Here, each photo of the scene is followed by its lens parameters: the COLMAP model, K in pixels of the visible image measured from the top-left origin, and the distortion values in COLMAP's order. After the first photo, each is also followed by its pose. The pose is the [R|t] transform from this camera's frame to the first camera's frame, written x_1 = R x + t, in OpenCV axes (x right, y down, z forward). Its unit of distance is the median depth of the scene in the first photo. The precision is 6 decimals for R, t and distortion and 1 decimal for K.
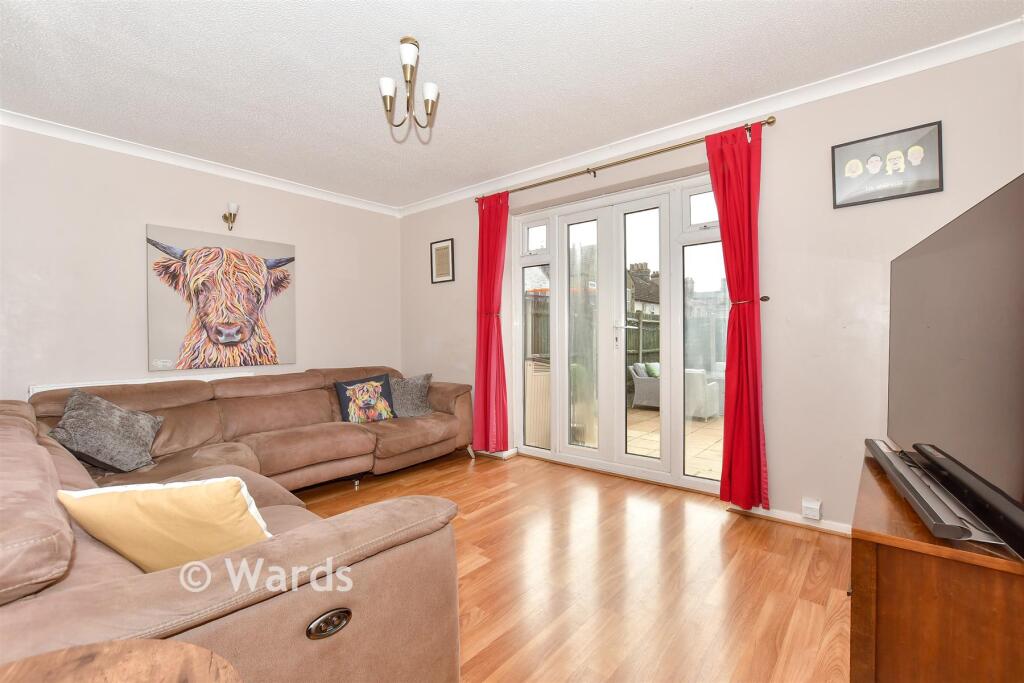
lens RADIAL K [[450.3, 0, 510.3], [0, 450.3, 343.2], [0, 0, 1]] dist [-0.000515, 0.000155]
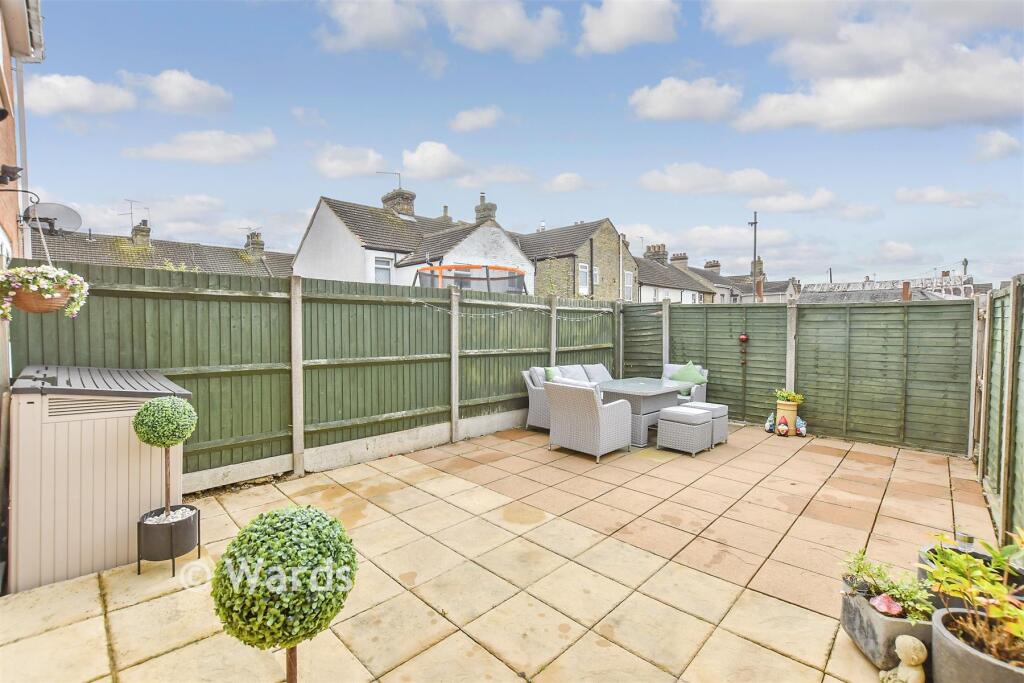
lens RADIAL K [[450.3, 0, 513.2], [0, 450.3, 341.9], [0, 0, 1]] dist [-0.000515, 0.000155]
pose [[0.997489, 0.001706, -0.070796, 0.276548], [0.000069, 0.999686, 0.025061, -0.013071], [0.070817, -0.025003, 0.997176, 0.264451]]
